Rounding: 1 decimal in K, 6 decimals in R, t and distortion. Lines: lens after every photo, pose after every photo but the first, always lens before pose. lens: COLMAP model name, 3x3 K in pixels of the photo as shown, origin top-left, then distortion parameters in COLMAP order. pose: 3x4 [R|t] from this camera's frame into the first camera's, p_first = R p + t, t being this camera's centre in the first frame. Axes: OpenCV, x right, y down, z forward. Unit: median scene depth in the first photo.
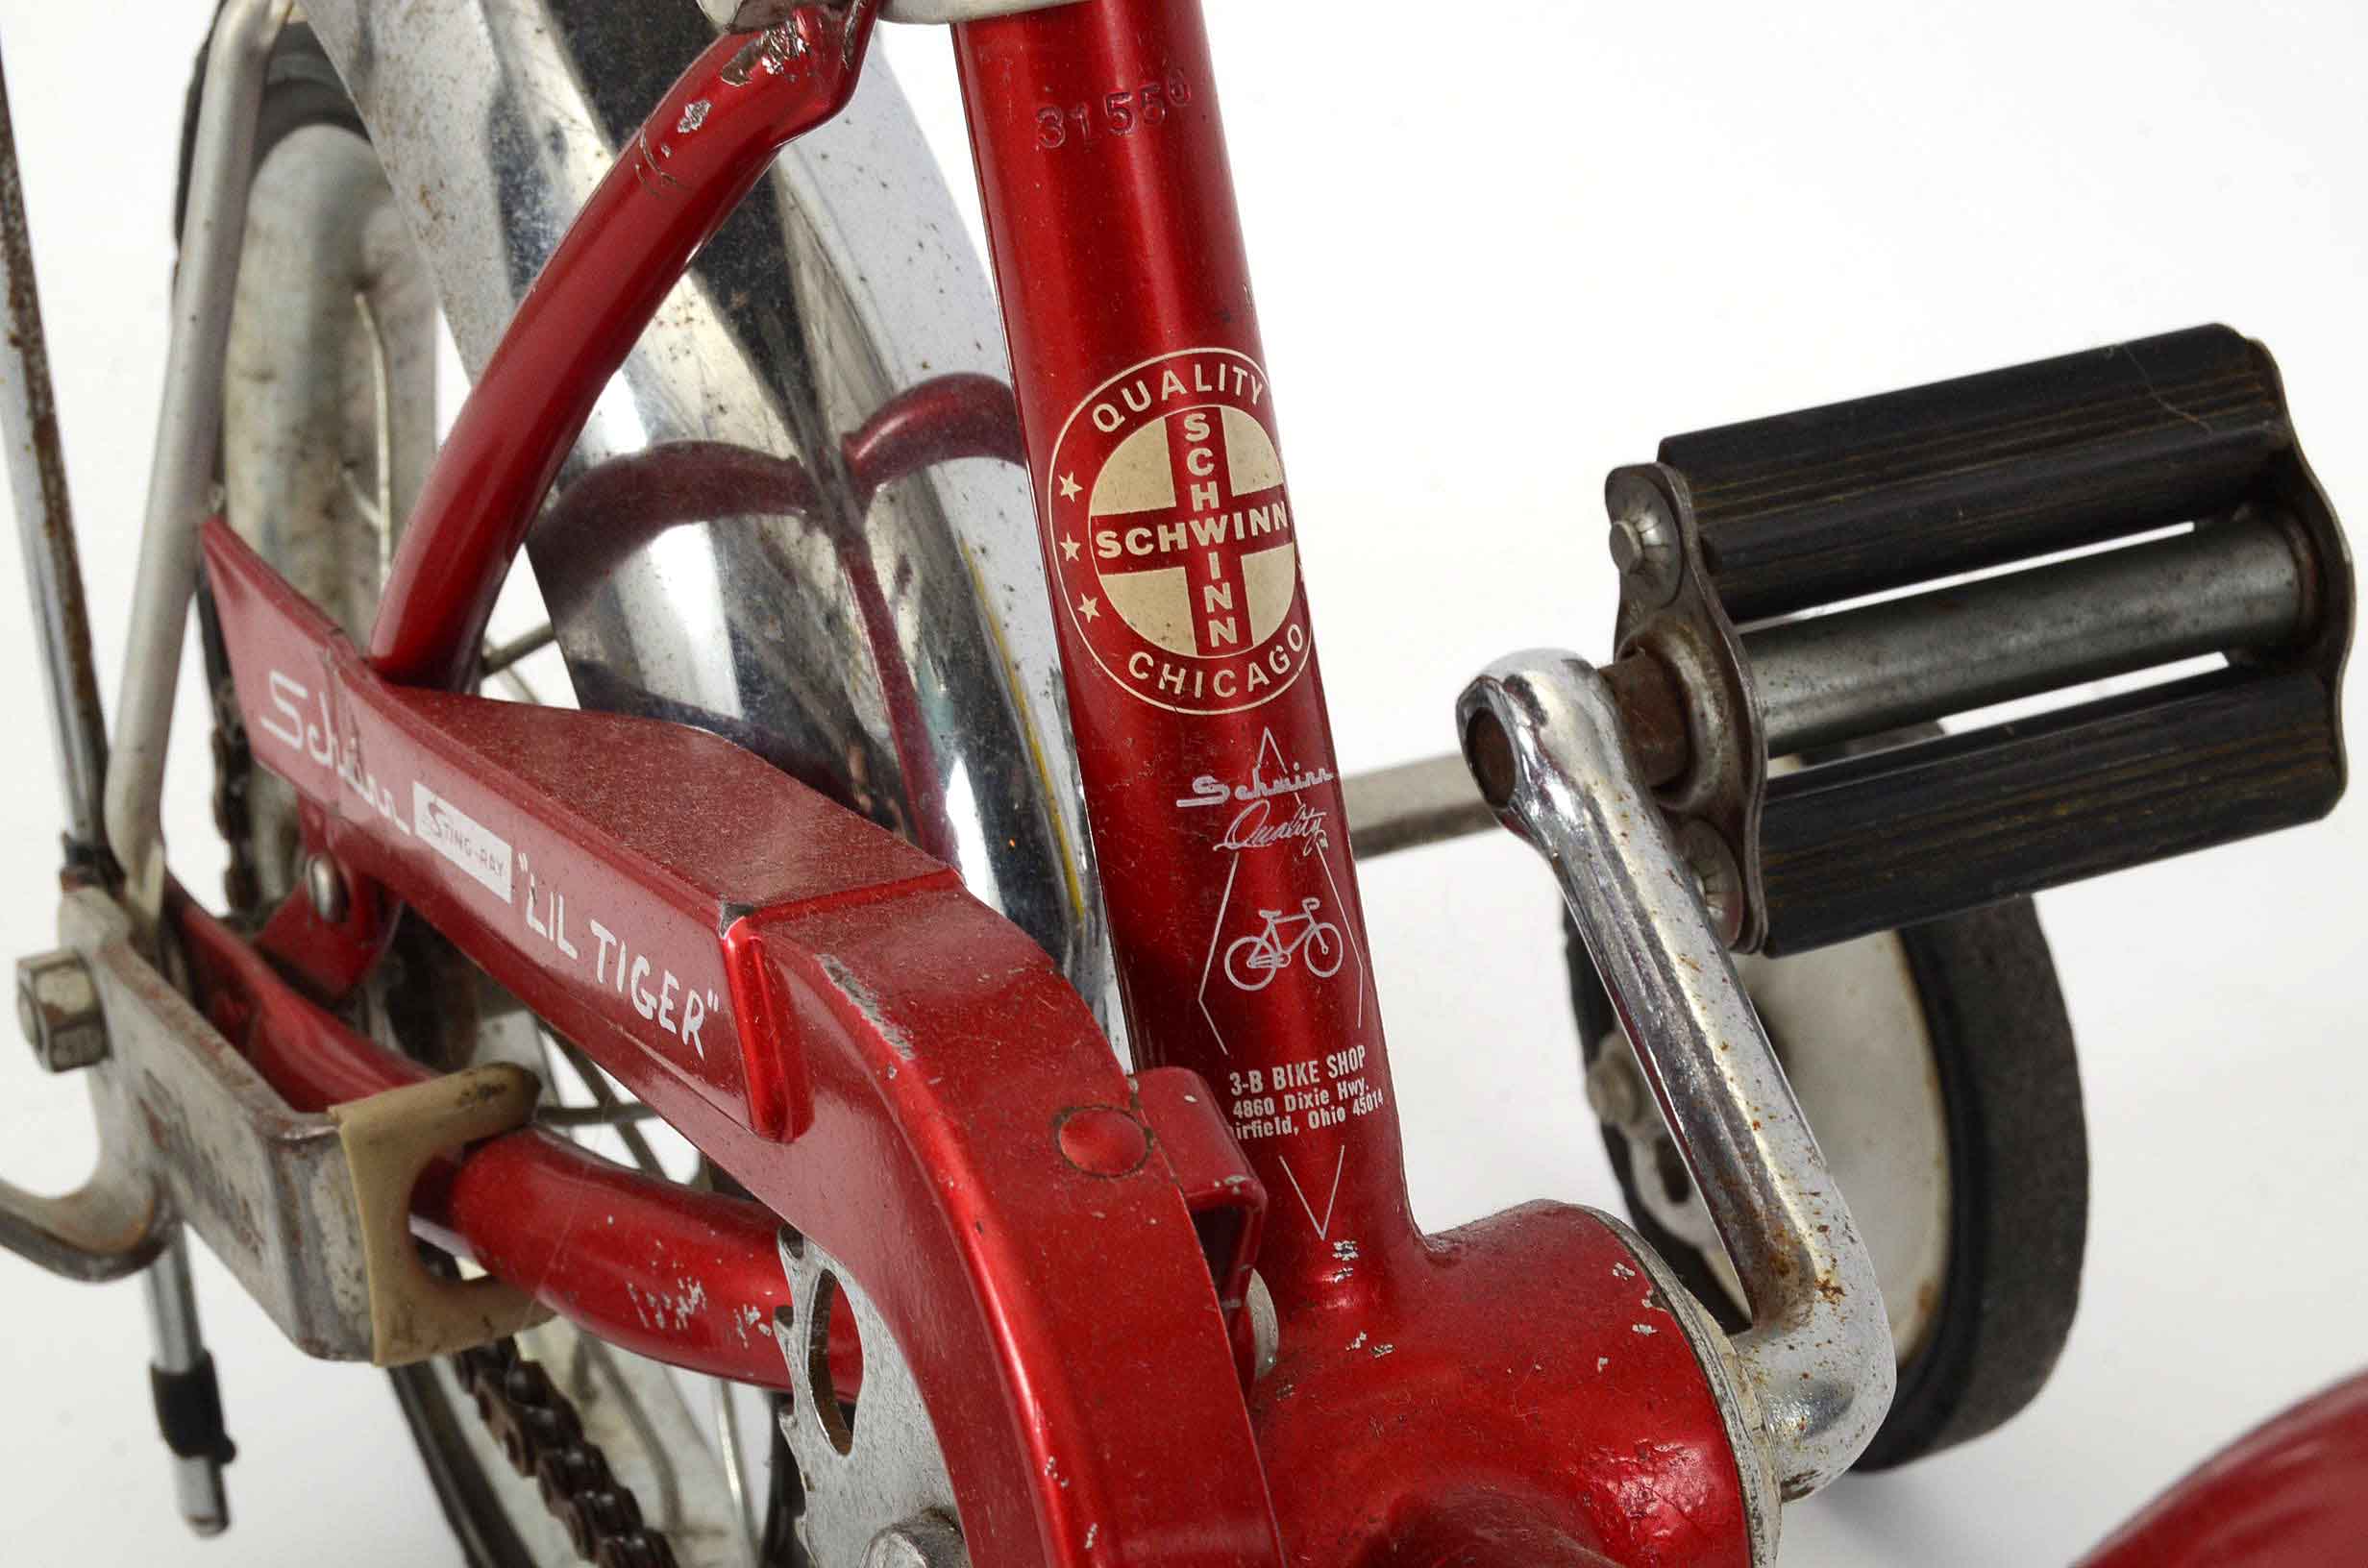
lens RADIAL K [[5294.0, 0, 1184.0], [0, 5294.0, 784.0], [0, 0, 1]] dist [-0.044282, 0.001518]
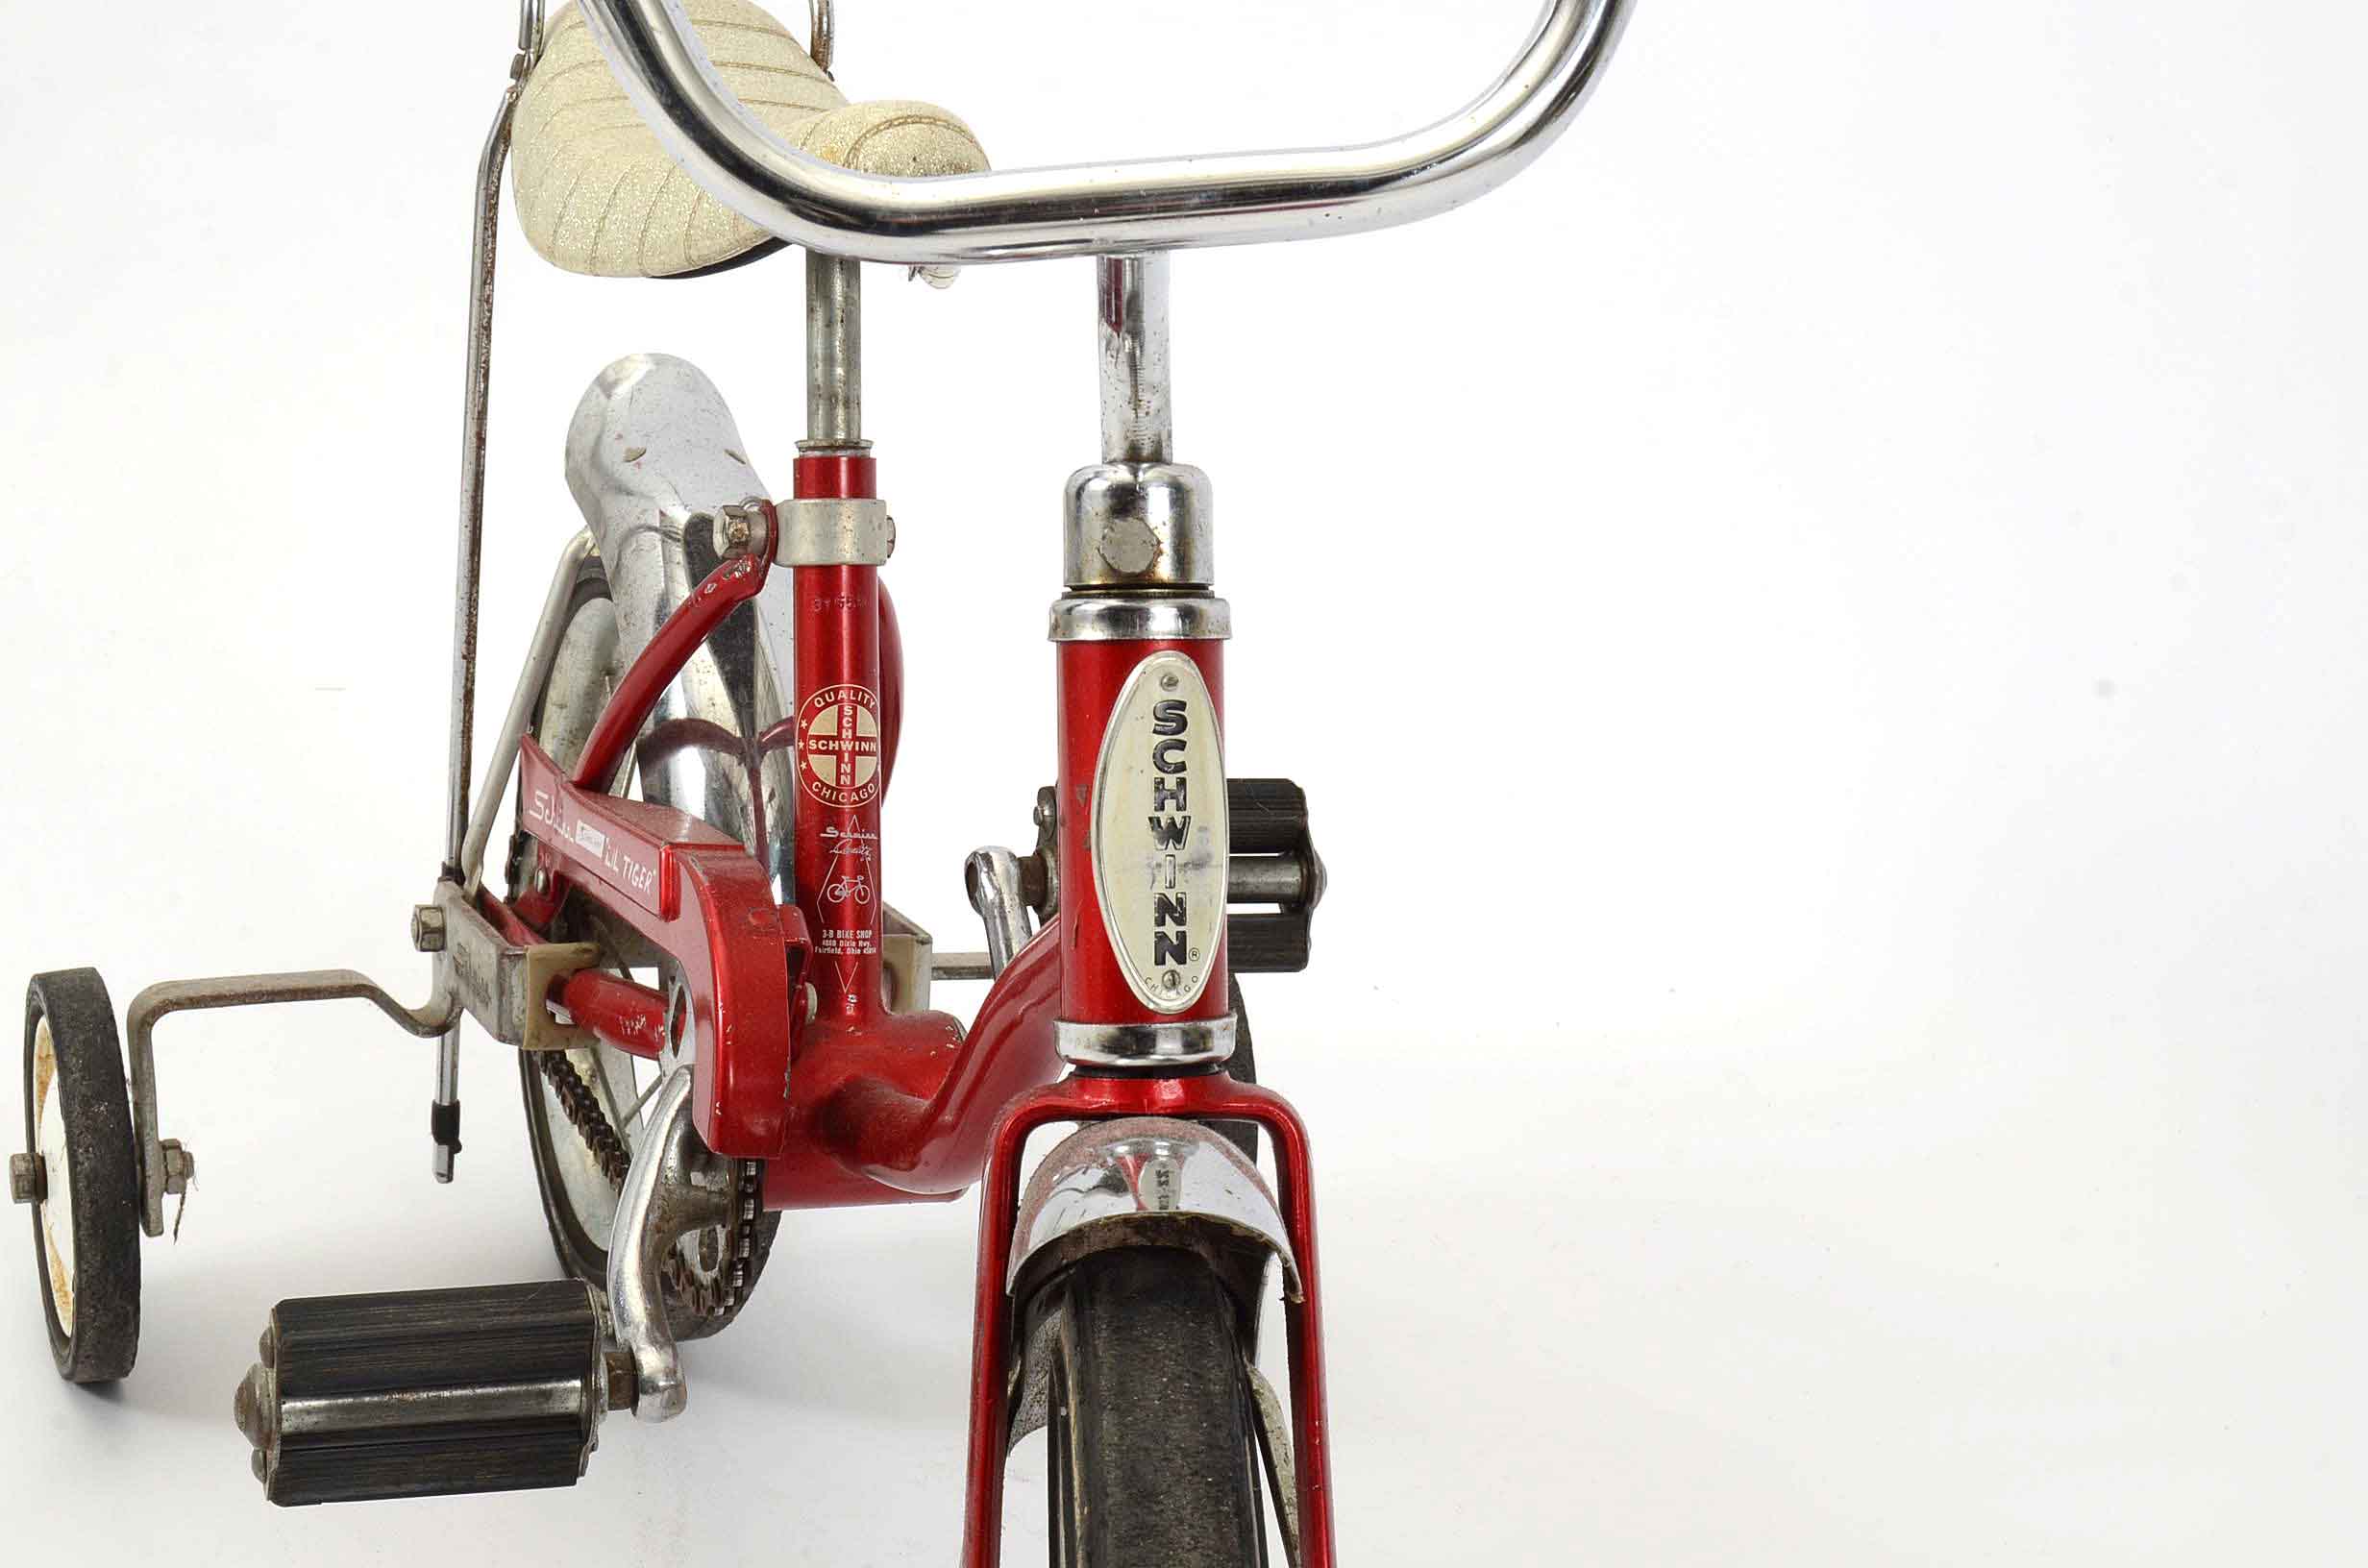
lens RADIAL K [[4045.3, 0, 1184.0], [0, 4045.3, 784.0], [0, 0, 1]] dist [0.005668, 0.074836]
pose [[0.985029, 0.166864, -0.043286, 0.289011], [-0.171394, 0.974896, -0.142136, 0.260099], [0.018482, 0.147427, 0.988900, -1.226974]]
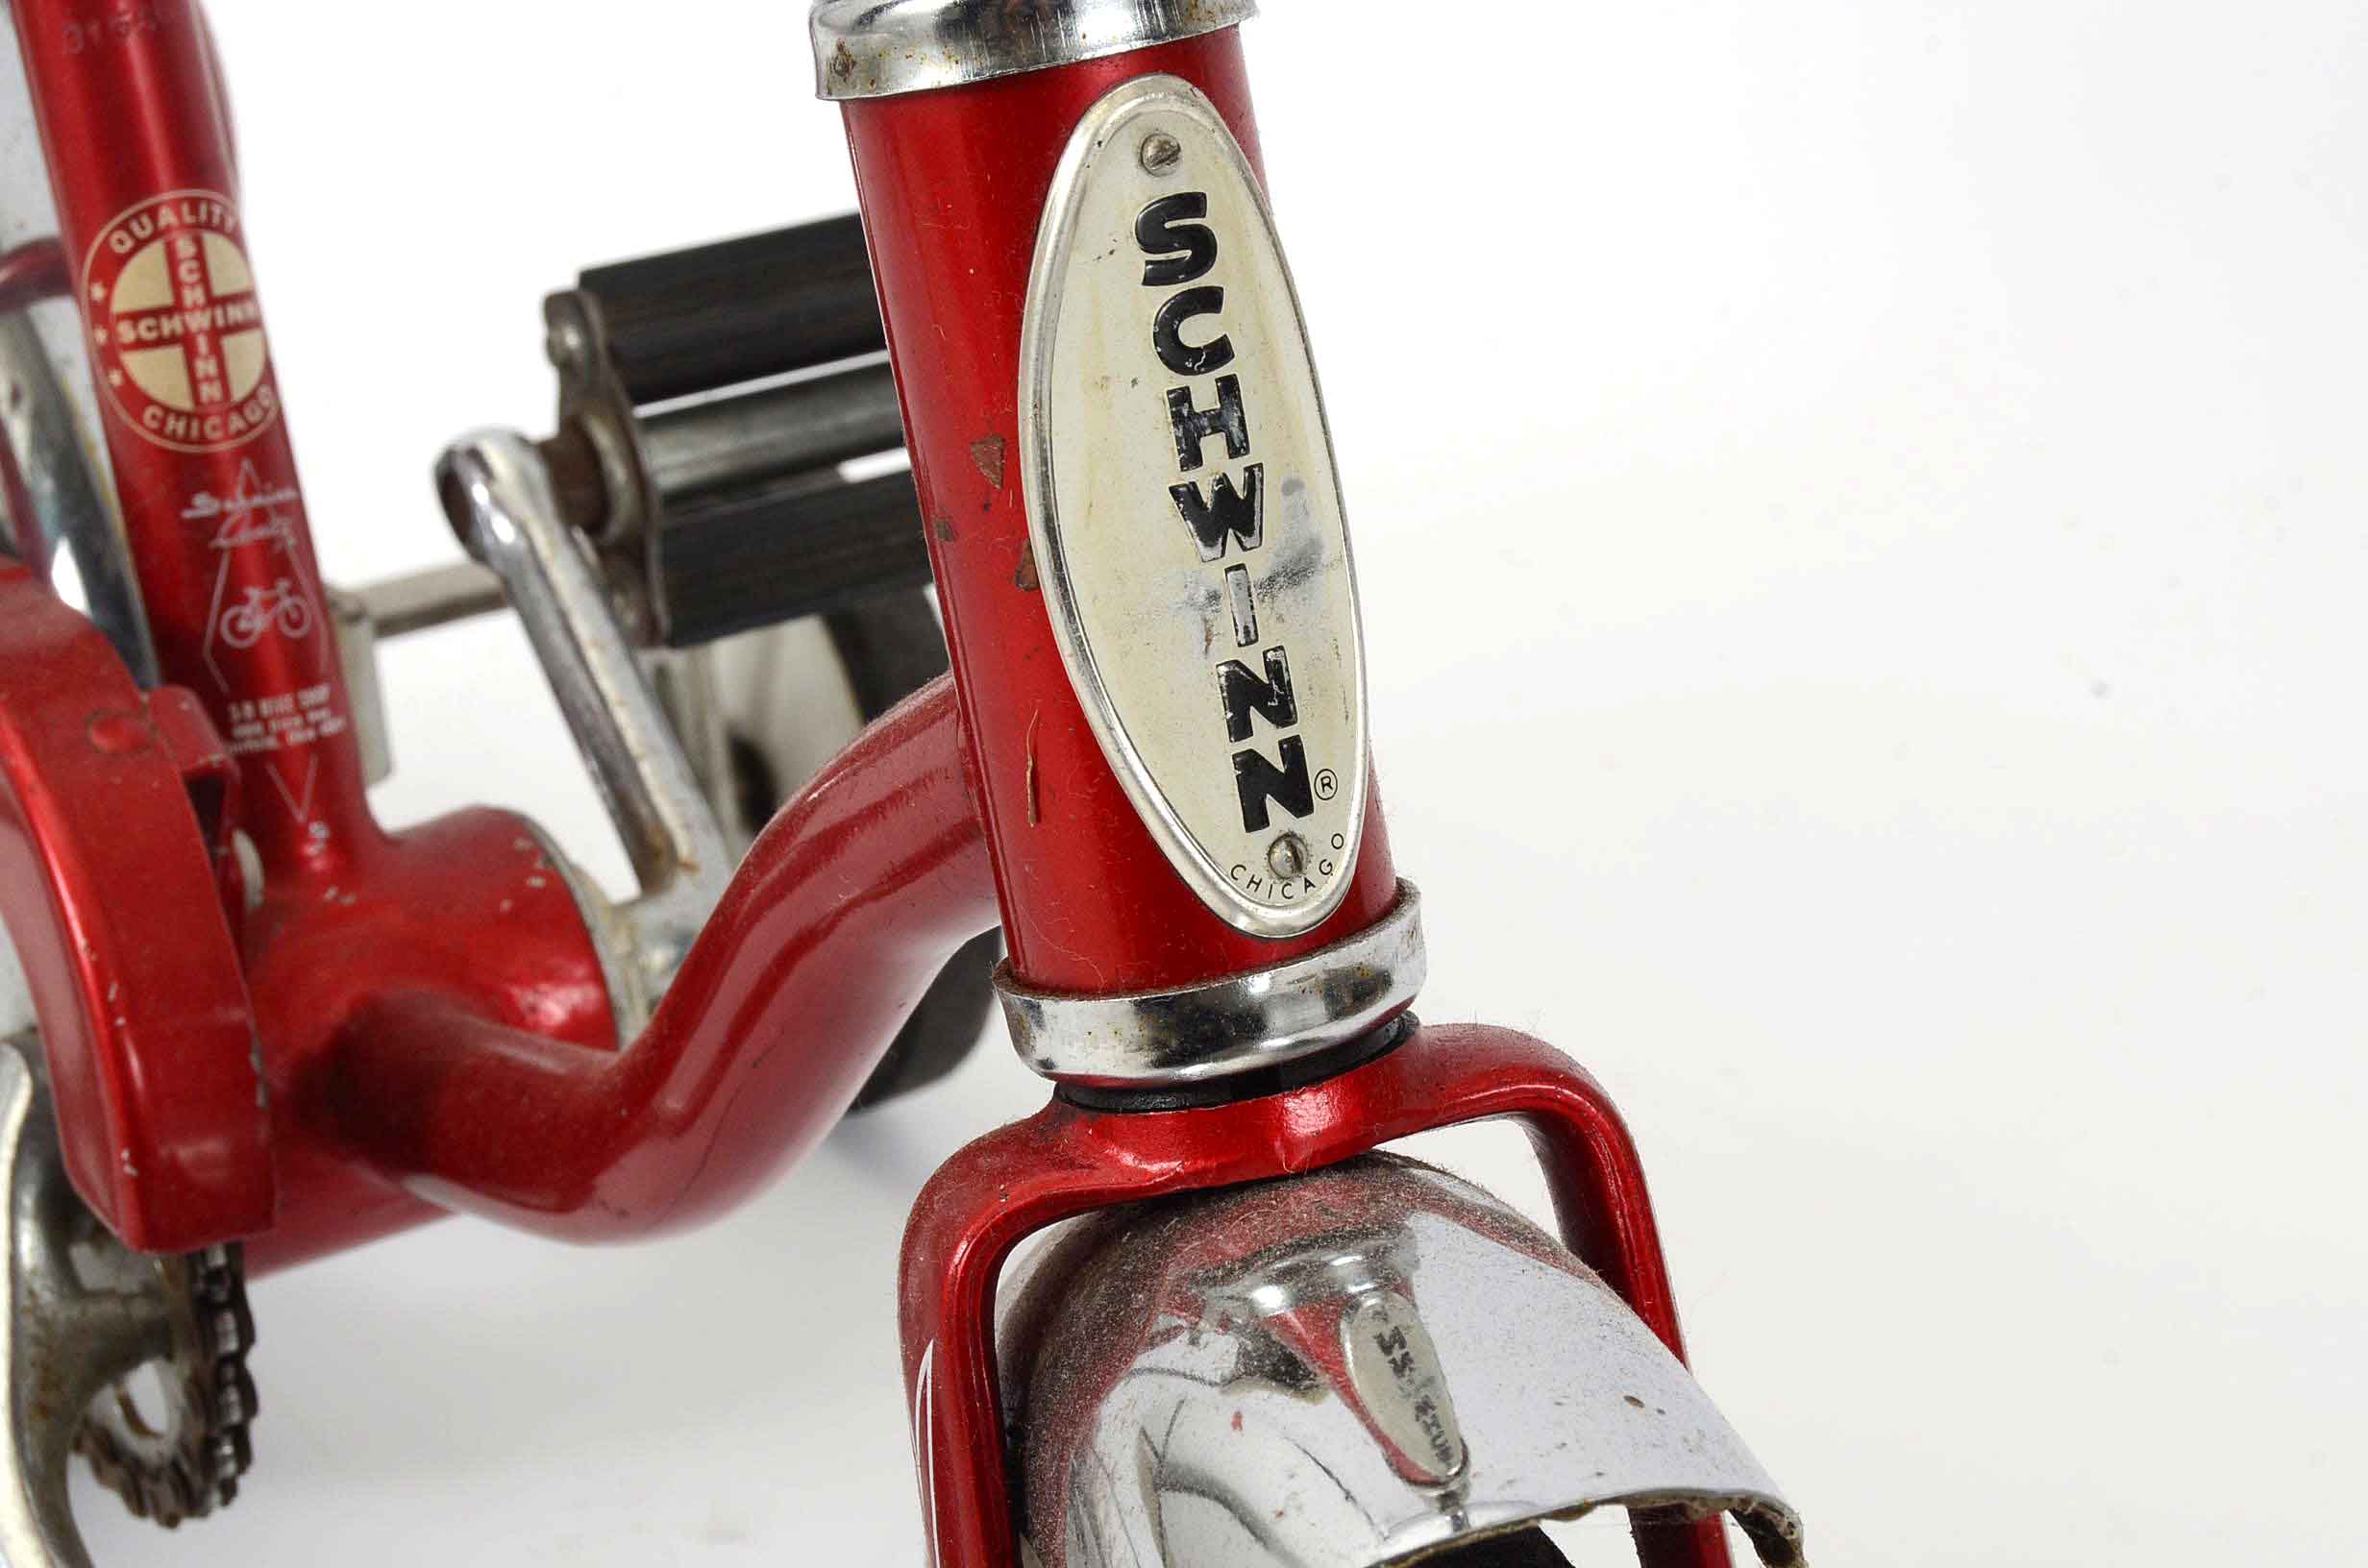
lens RADIAL K [[5294.0, 0, 1184.0], [0, 5294.0, 784.0], [0, 0, 1]] dist [-0.044282, 0.001518]
pose [[0.991759, -0.033903, 0.123547, 0.086081], [0.033525, 0.999425, 0.005141, 0.076632], [-0.123650, -0.000957, 0.992325, -0.432115]]
